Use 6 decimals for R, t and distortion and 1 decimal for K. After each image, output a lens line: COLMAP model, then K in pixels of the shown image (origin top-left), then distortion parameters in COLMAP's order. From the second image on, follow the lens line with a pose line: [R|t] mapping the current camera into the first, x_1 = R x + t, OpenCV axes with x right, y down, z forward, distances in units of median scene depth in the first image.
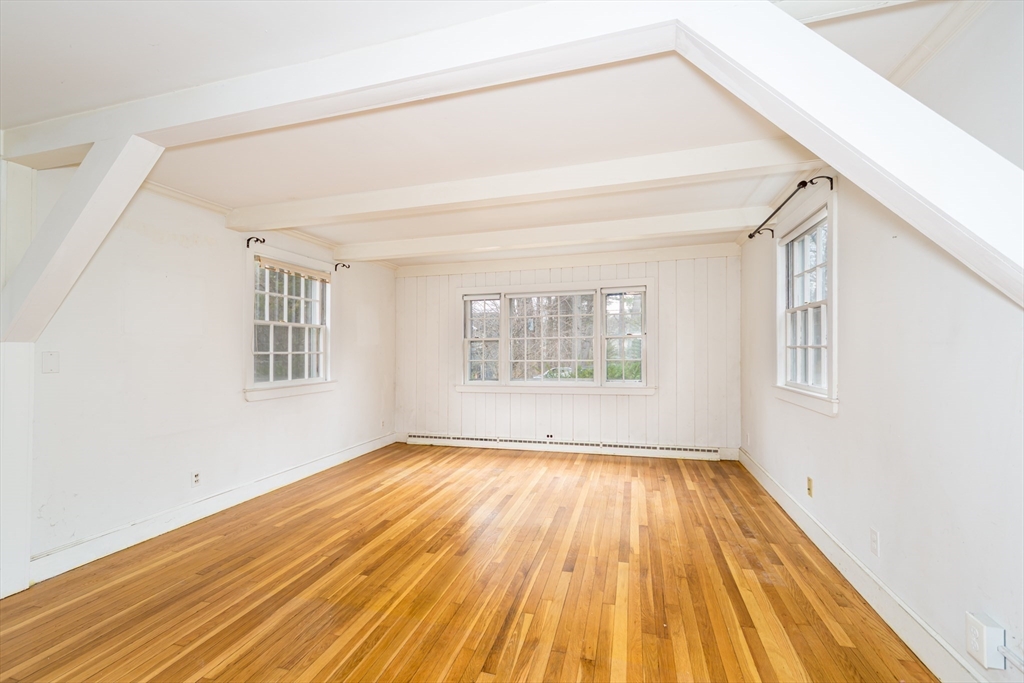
lens RADIAL K [[433.4, 0, 512.9], [0, 433.4, 347.2], [0, 0, 1]] dist [-0.000327, -0.000064]
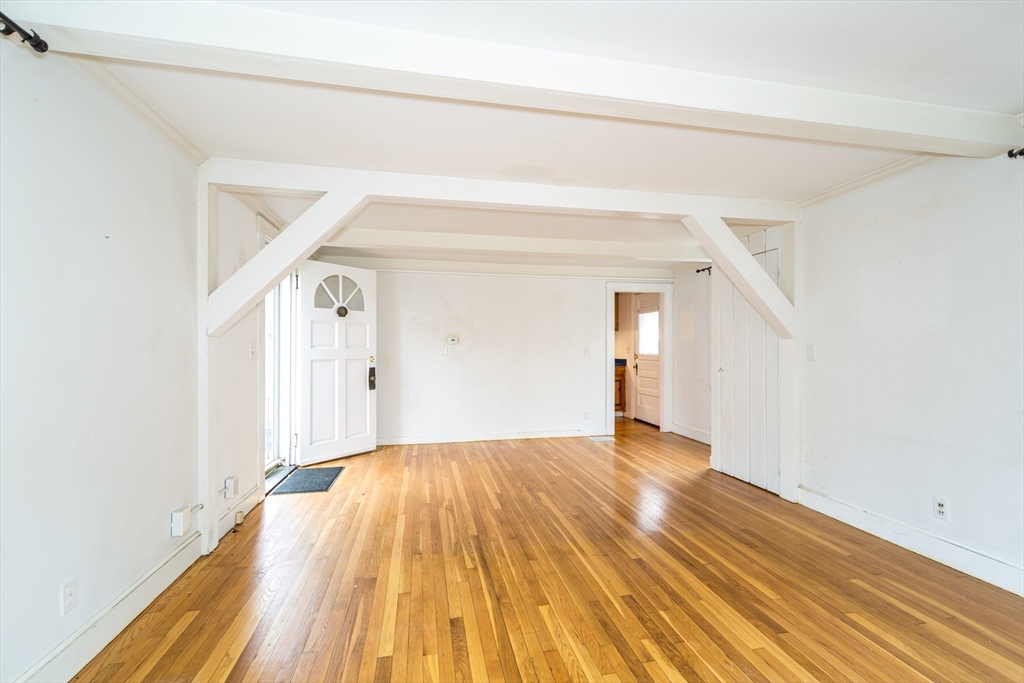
lens RADIAL K [[433.4, 0, 514.7], [0, 433.4, 343.3], [0, 0, 1]] dist [-0.000327, -0.000064]
pose [[-0.885479, 0.008718, -0.464597, 0.391128], [0.014494, 0.999856, -0.008863, 0.003499], [0.464453, -0.014582, -0.885478, 1.725624]]
